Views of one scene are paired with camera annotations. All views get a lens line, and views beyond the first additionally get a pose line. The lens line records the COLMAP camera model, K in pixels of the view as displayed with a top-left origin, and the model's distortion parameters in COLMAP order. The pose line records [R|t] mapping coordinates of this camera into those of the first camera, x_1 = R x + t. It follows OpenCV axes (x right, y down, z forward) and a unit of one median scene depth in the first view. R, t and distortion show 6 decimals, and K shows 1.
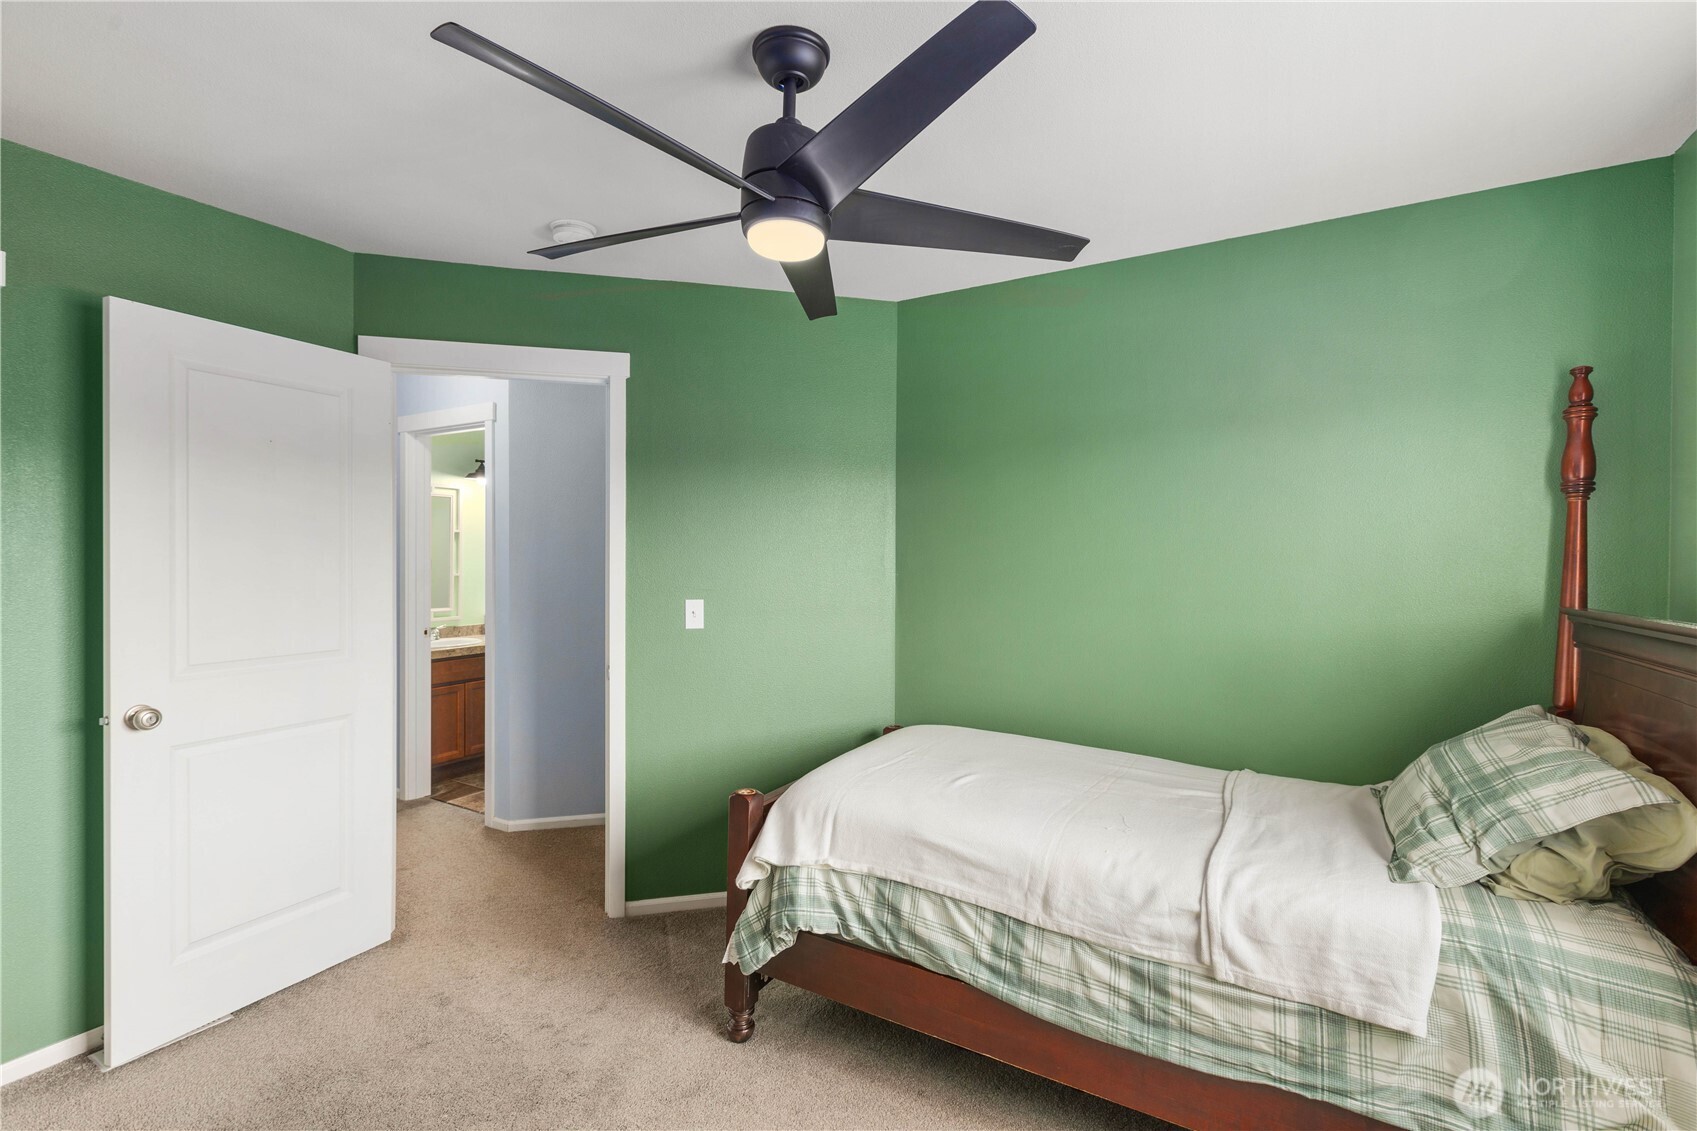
lens RADIAL K [[757.5, 0, 851.9], [0, 757.5, 561.1], [0, 0, 1]] dist [0.002498, 0.000564]
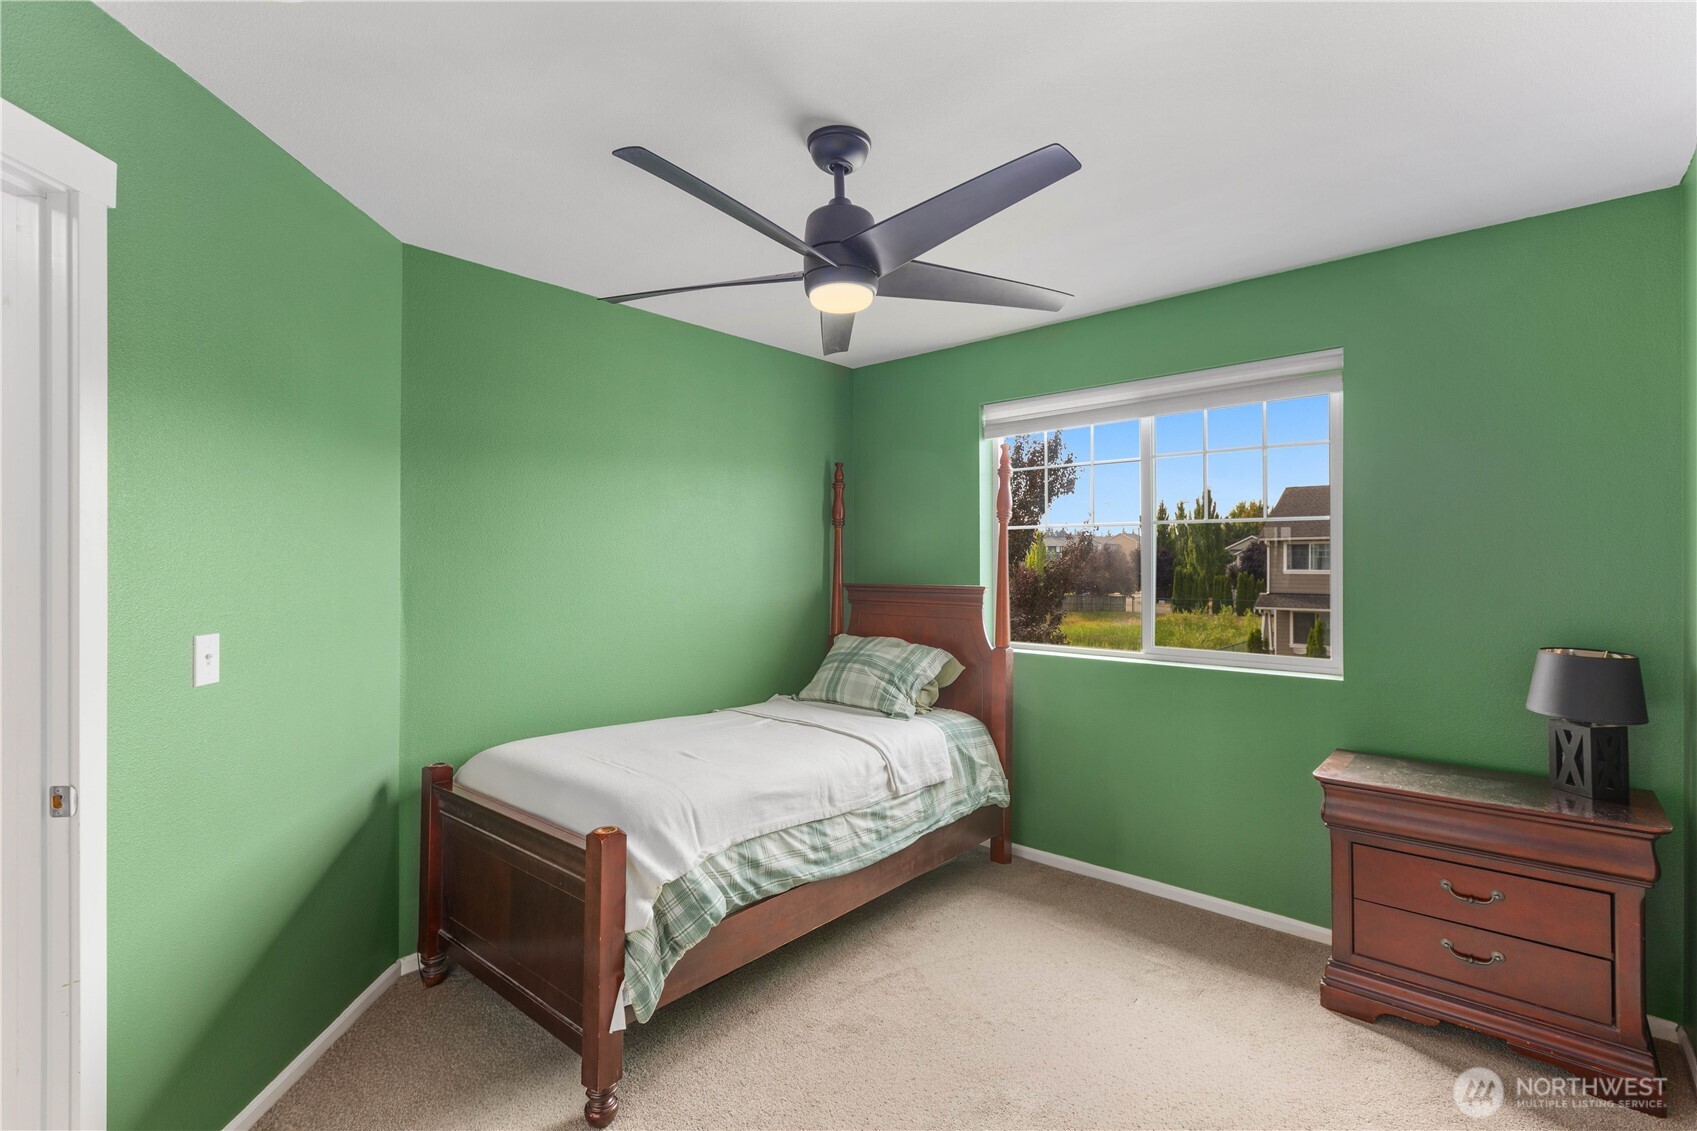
lens RADIAL K [[757.5, 0, 852.1], [0, 757.5, 561.2], [0, 0, 1]] dist [0.002498, 0.000564]
pose [[0.195982, -0.006511, 0.980586, -1.193900], [0.005043, 0.999971, 0.005632, -0.010205], [-0.980595, 0.003841, 0.196009, 0.704627]]
